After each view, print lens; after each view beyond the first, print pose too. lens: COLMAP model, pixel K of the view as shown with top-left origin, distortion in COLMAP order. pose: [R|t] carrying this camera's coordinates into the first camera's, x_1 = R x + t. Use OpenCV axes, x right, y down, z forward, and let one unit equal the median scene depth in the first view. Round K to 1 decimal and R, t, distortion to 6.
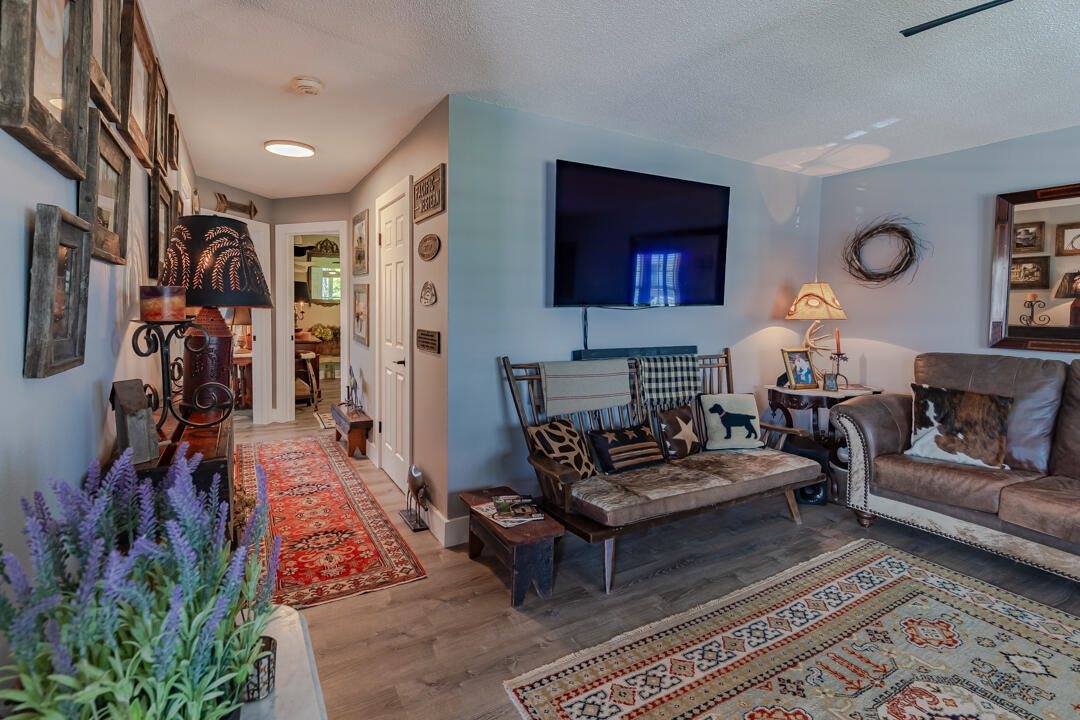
lens RADIAL K [[508.6, 0, 525.9], [0, 508.6, 330.2], [0, 0, 1]] dist [0.000826, 0.000231]
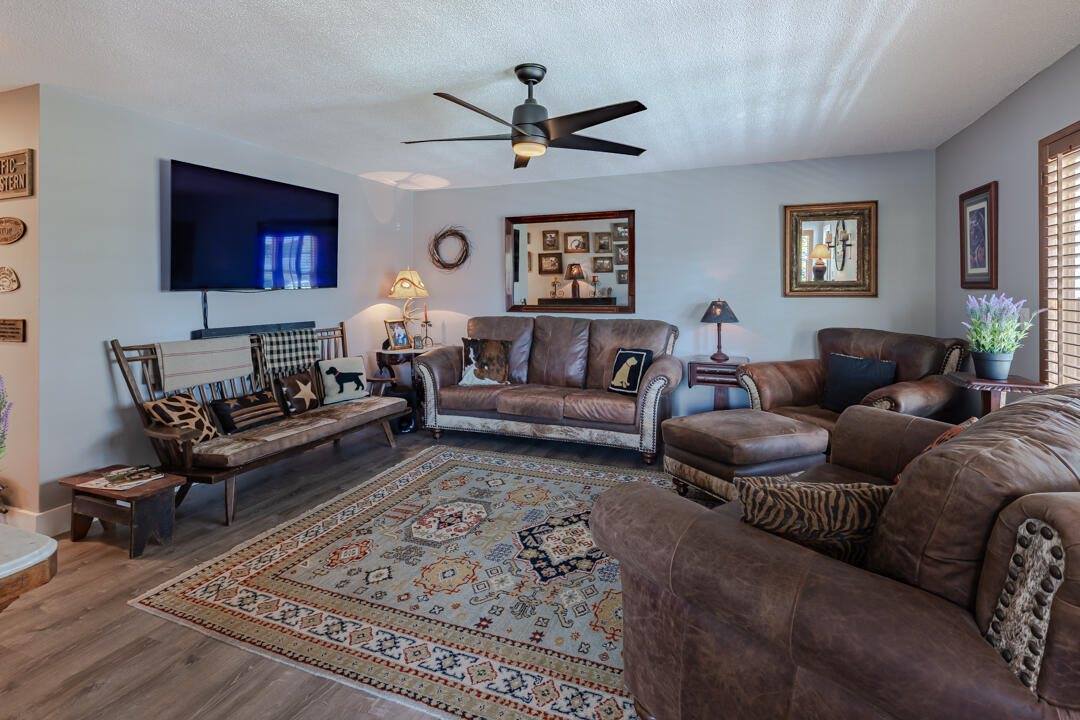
lens RADIAL K [[519.4, 0, 543.3], [0, 519.4, 285.2], [0, 0, 1]] dist [0.000239, -0.000151]
pose [[0.774034, -0.011115, 0.633047, -0.030729], [0.044852, 0.998297, -0.037313, 0.018376], [-0.631554, 0.057275, 0.773214, -0.363895]]
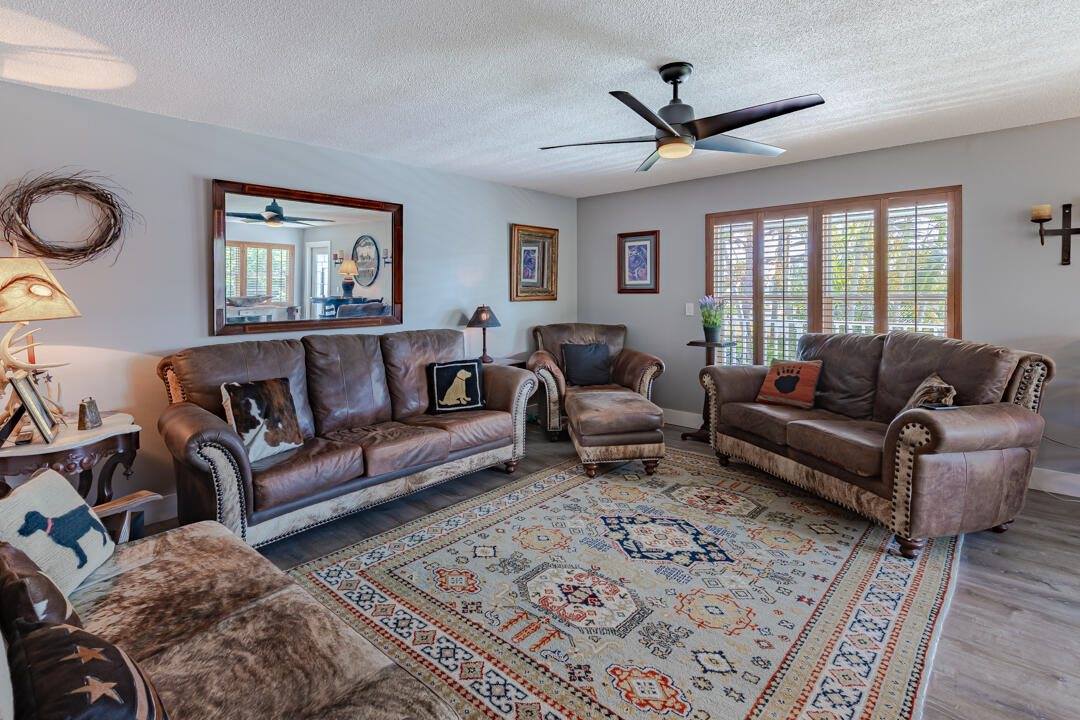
lens RADIAL K [[525.0, 0, 538.2], [0, 525.0, 298.0], [0, 0, 1]] dist [0.005979, 0.000396]
pose [[-0.313689, -0.020911, 0.949295, -0.247173], [0.053939, 0.997751, 0.039802, -0.047888], [-0.947992, 0.063690, -0.311856, 0.790352]]
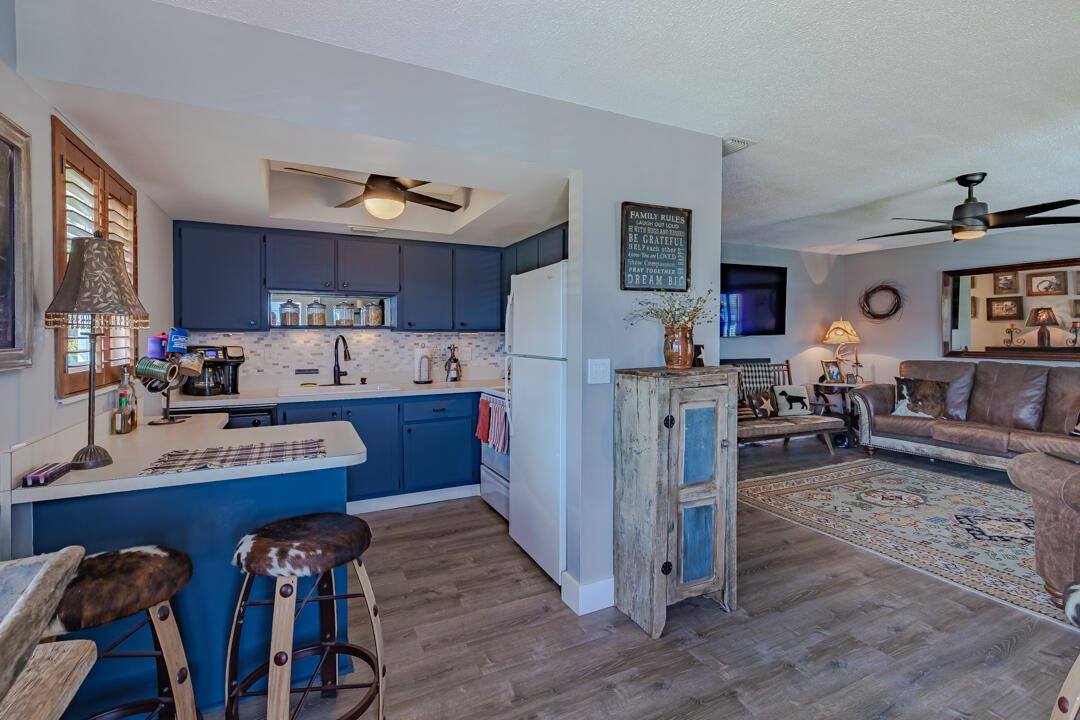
lens RADIAL K [[495.8, 0, 541.5], [0, 495.8, 341.4], [0, 0, 1]] dist [0.012865, -0.000519]
pose [[0.998267, -0.010804, -0.057840, -0.409671], [0.008592, 0.999227, -0.038357, 0.037586], [0.058210, 0.037794, 0.997589, -0.882225]]
